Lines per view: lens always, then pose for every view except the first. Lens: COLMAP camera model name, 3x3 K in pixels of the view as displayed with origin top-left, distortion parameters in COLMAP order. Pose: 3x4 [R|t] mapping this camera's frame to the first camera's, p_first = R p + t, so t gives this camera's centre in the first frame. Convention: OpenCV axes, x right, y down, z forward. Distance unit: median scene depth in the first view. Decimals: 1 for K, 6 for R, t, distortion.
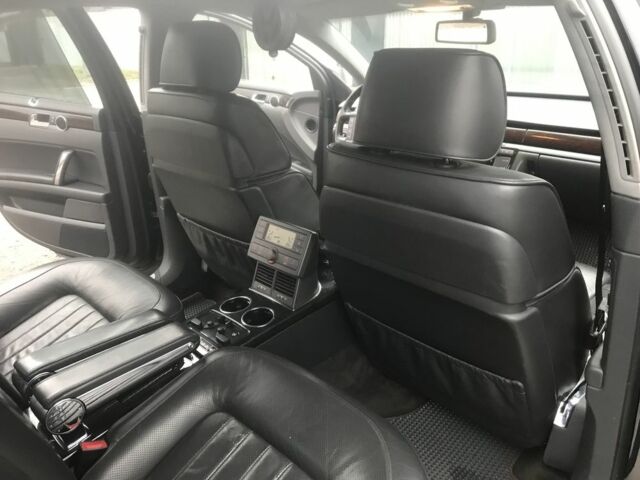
lens RADIAL K [[520.6, 0, 320.0], [0, 520.6, 240.0], [0, 0, 1]] dist [0.013081, 0.003702]
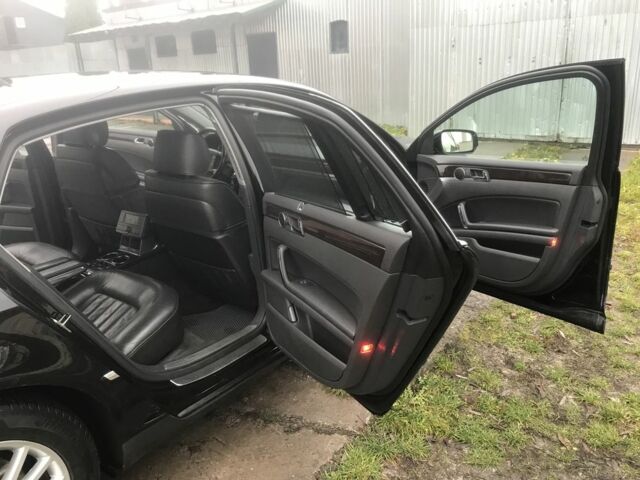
lens RADIAL K [[520.6, 0, 320.0], [0, 520.6, 240.0], [0, 0, 1]] dist [0.013081, 0.003702]
pose [[0.989933, -0.062434, 0.127021, 0.347497], [0.068051, 0.996865, -0.040372, 0.186051], [-0.124102, 0.048609, 0.991078, -0.954345]]
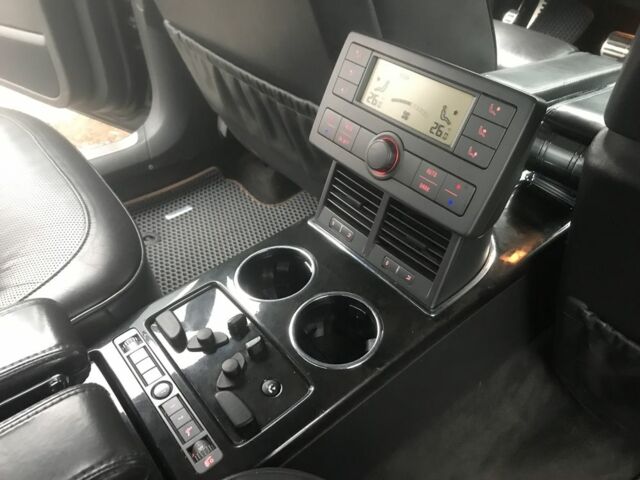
lens RADIAL K [[520.6, 0, 320.0], [0, 520.6, 240.0], [0, 0, 1]] dist [0.013081, 0.003702]
pose [[0.995149, 0.079453, -0.058019, -0.103767], [-0.057470, 0.948127, 0.312653, -0.021909], [0.079851, -0.307802, 0.948094, 0.616244]]
